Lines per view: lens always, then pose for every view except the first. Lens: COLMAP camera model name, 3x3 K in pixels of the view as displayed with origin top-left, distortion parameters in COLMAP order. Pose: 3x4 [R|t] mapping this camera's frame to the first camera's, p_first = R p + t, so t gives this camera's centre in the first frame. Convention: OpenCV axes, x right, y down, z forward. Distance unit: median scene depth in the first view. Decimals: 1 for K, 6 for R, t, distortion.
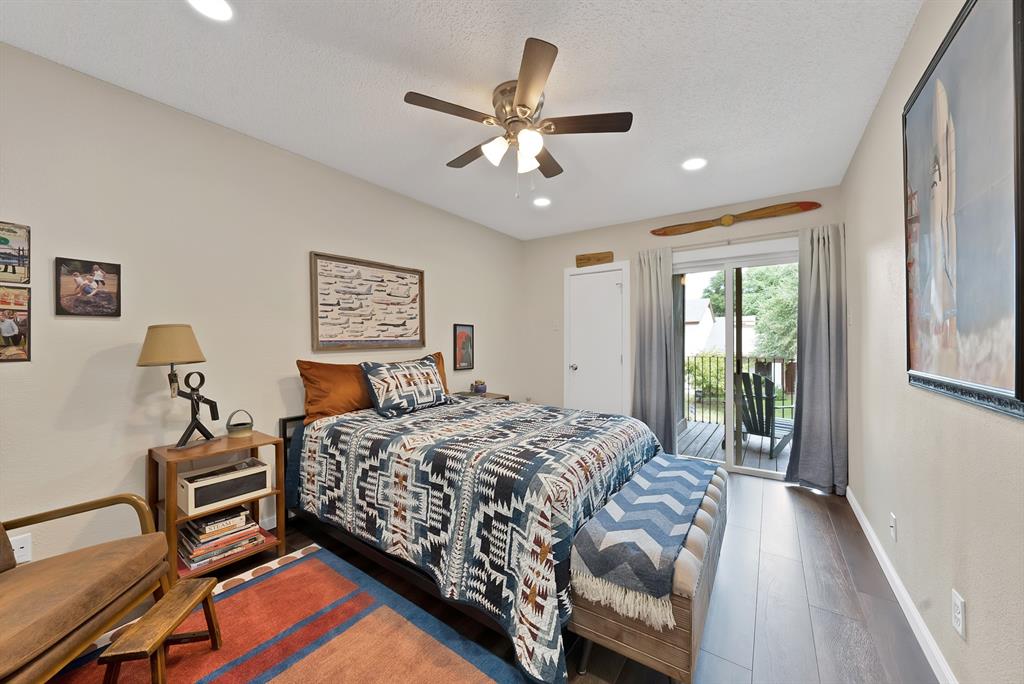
lens RADIAL K [[370.6, 0, 512.0], [0, 370.6, 342.7], [0, 0, 1]] dist [-0.000121, -0.000002]
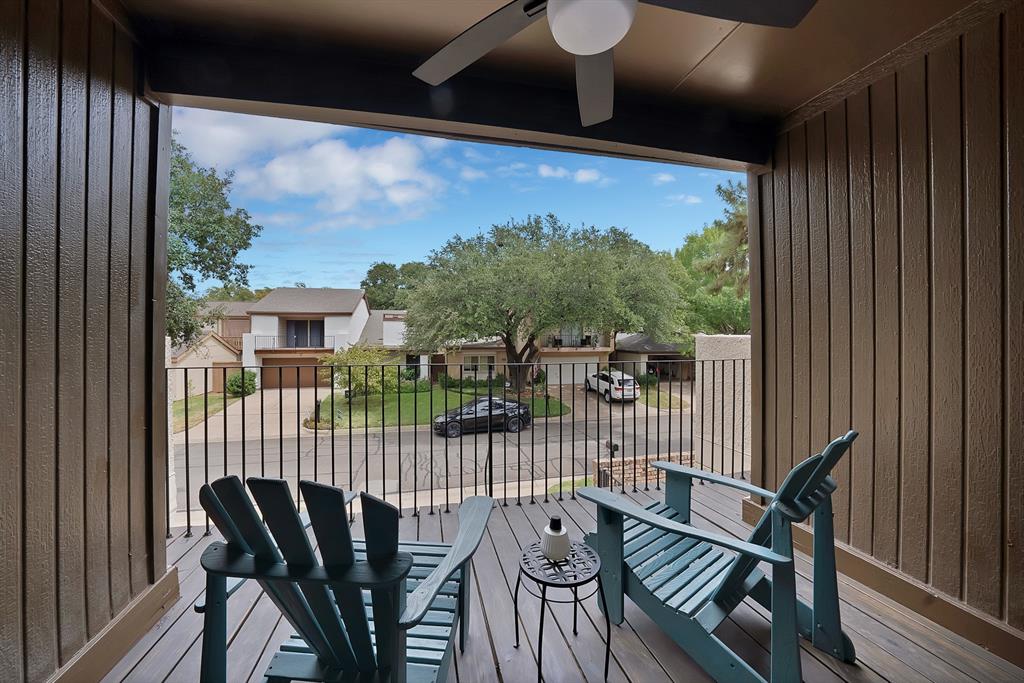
lens RADIAL K [[358.2, 0, 510.1], [0, 358.2, 339.4], [0, 0, 1]] dist [0.000033, 0.000000]
pose [[0.656235, -0.000993, 0.754556, 0.088284], [-0.002718, 0.999990, 0.003680, 0.004134], [-0.754552, -0.004466, 0.656225, 0.122109]]
